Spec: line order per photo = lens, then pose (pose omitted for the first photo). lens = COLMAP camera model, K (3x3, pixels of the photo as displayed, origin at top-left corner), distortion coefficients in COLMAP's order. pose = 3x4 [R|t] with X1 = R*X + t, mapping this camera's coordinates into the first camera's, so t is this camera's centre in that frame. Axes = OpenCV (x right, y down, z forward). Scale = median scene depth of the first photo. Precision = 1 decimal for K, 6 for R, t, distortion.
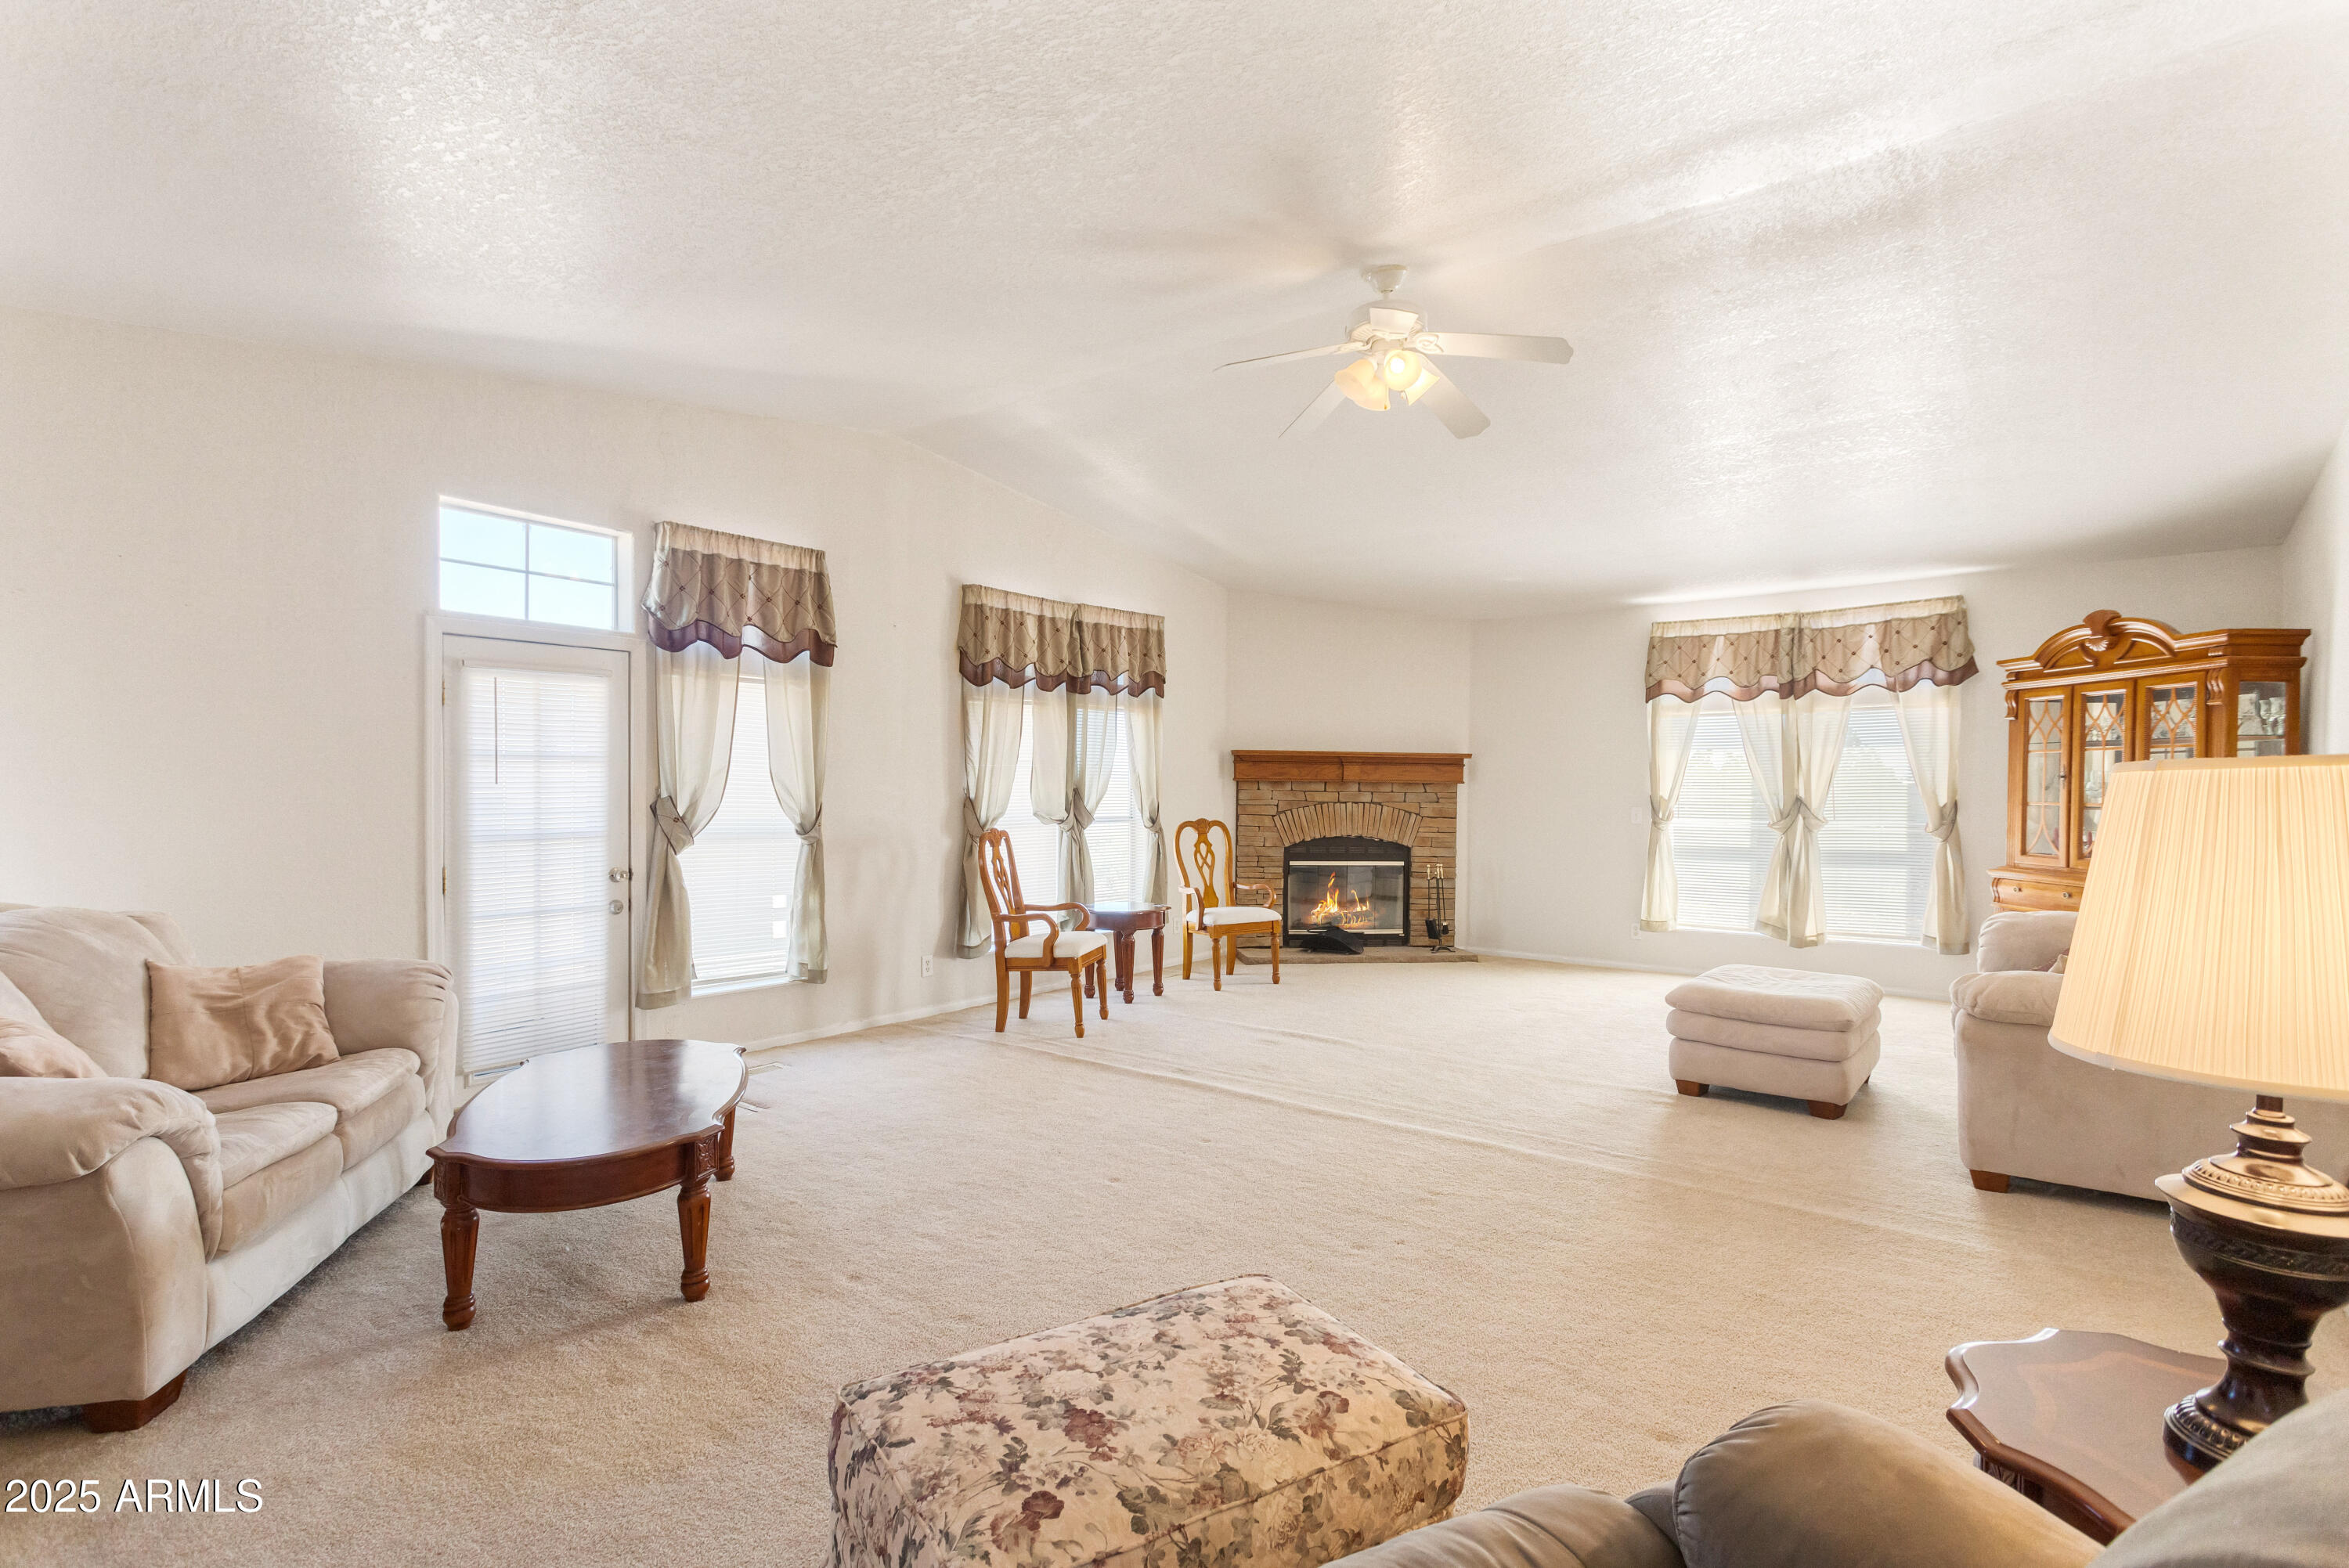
lens RADIAL K [[1145.1, 0, 1176.5], [0, 1145.1, 788.6], [0, 0, 1]] dist [0.005741, 0.000604]
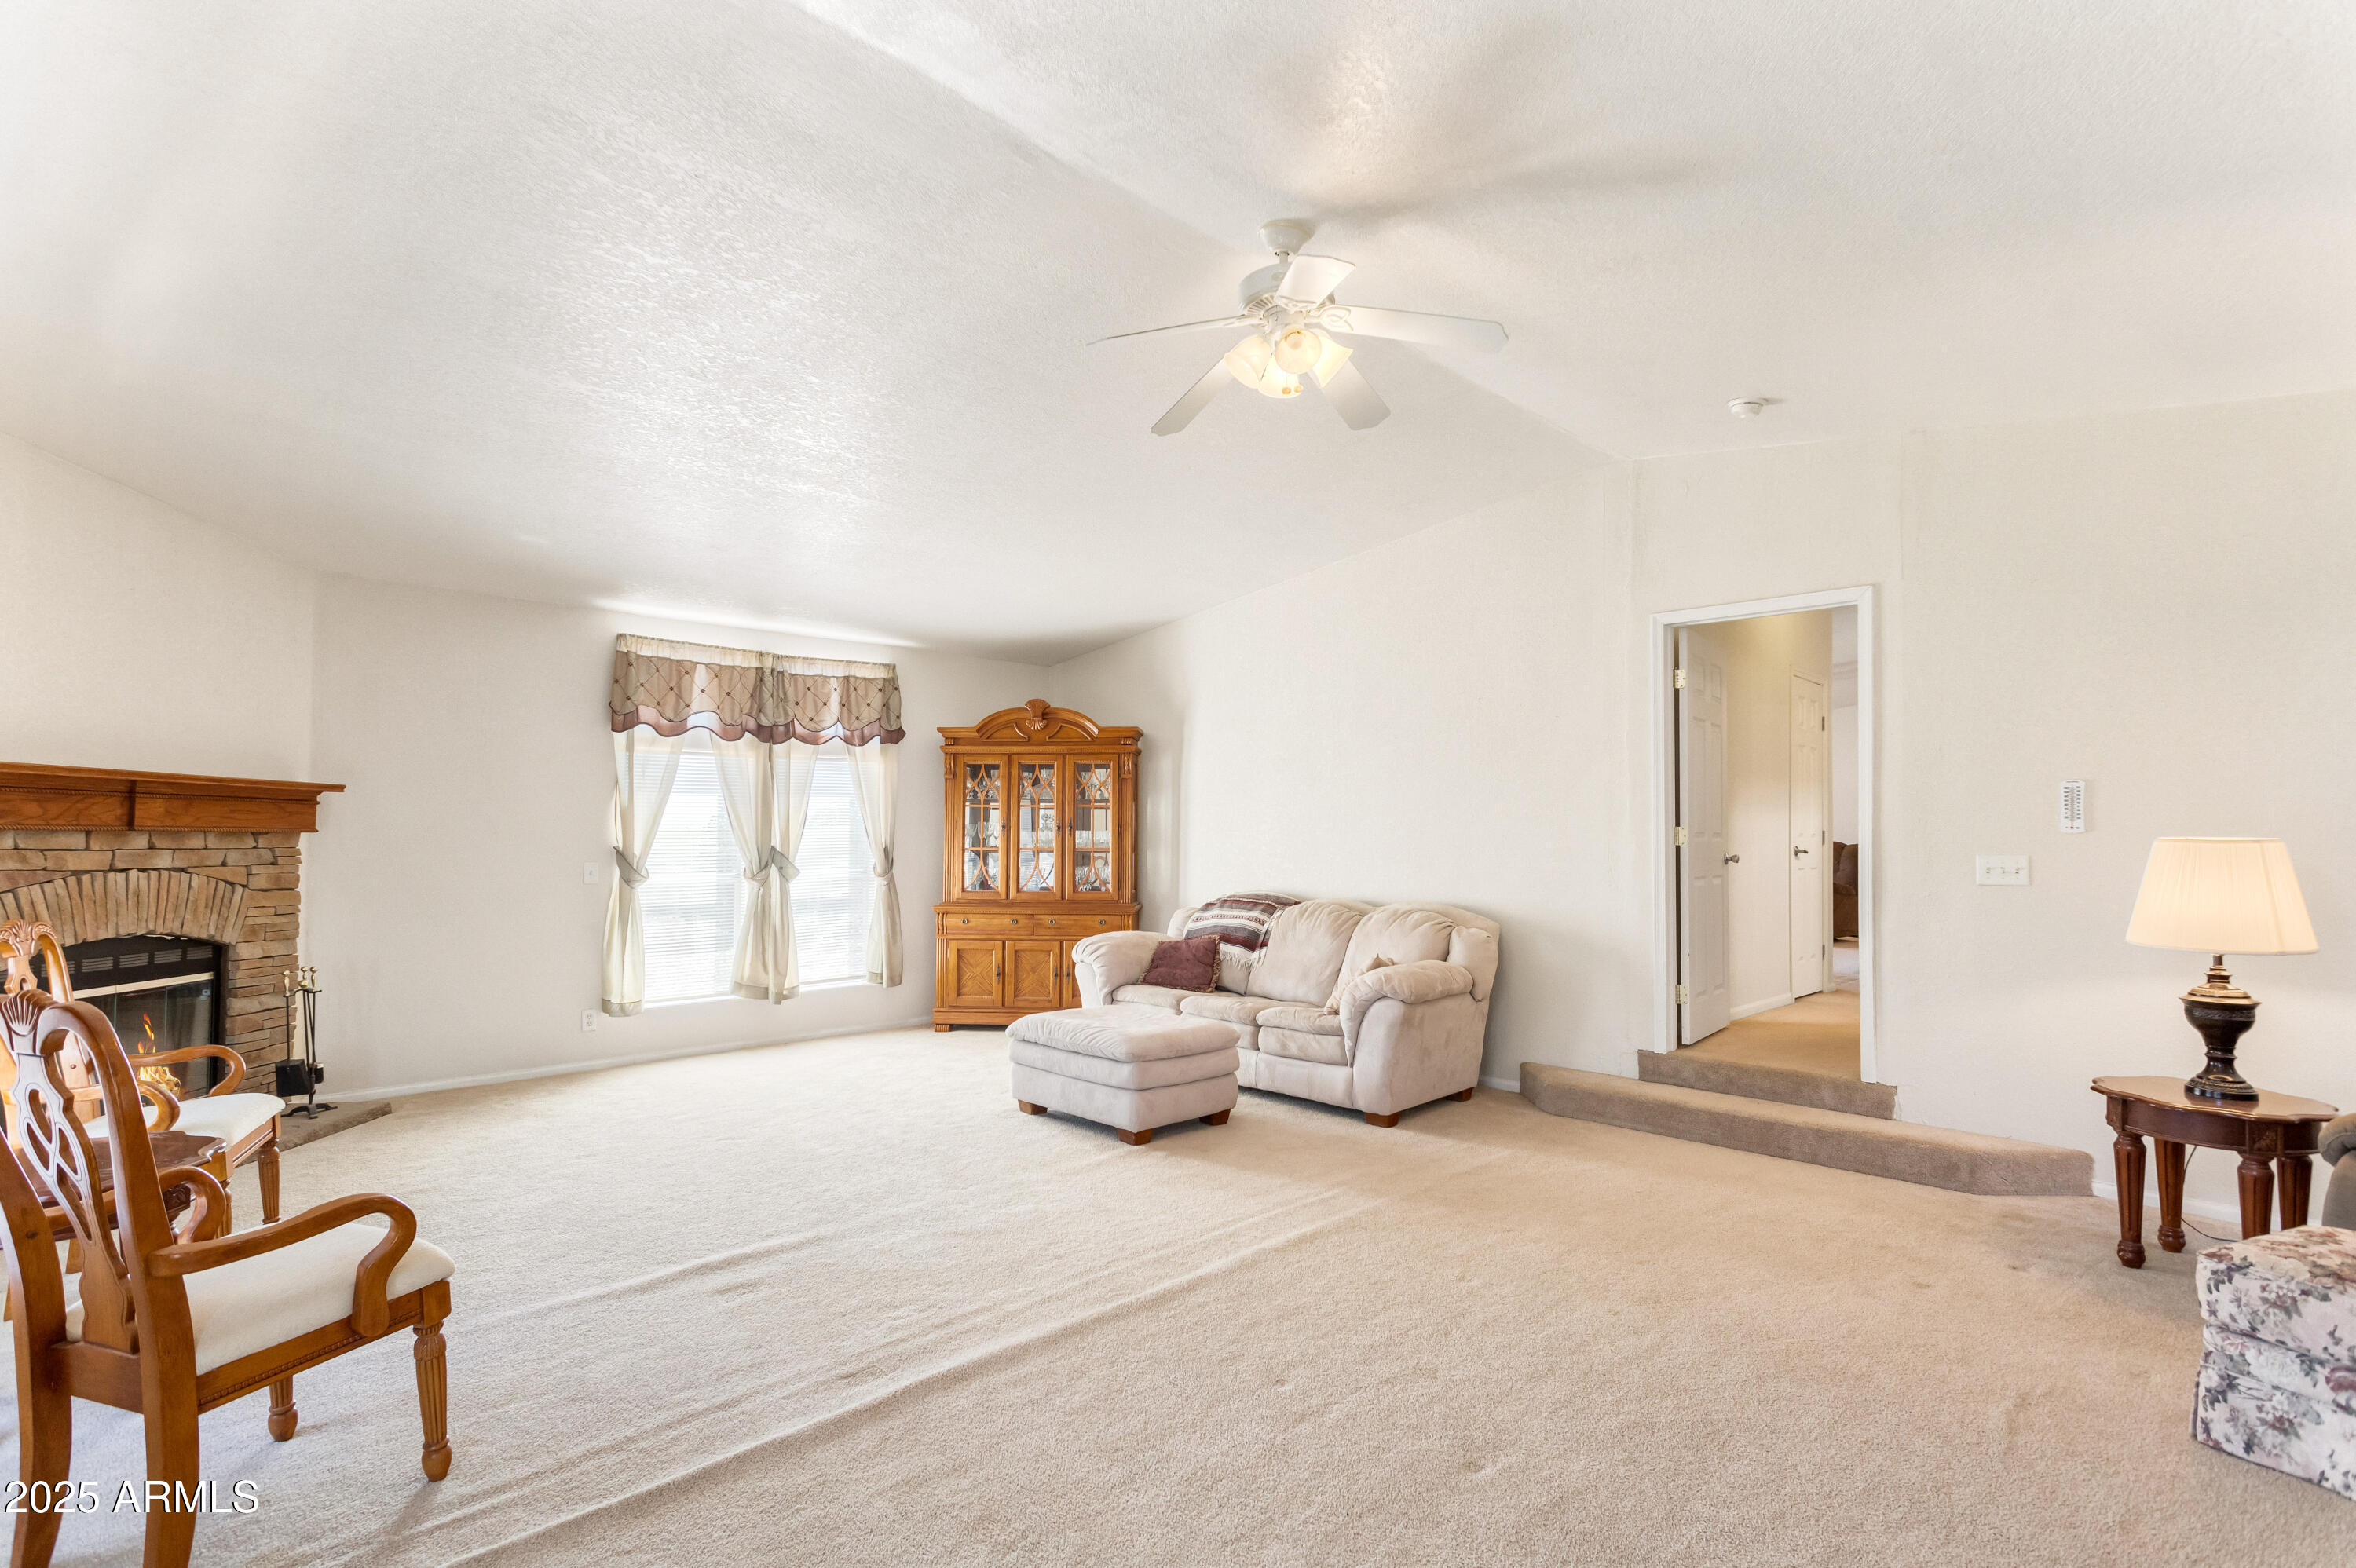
lens RADIAL K [[1148.6, 0, 1167.1], [0, 1148.6, 791.8], [0, 0, 1]] dist [0.005741, 0.000604]
pose [[0.112377, 0.030044, 0.993211, -0.390944], [0.000469, 0.999541, -0.030289, -0.008967], [-0.993666, 0.003869, 0.112311, 0.590476]]
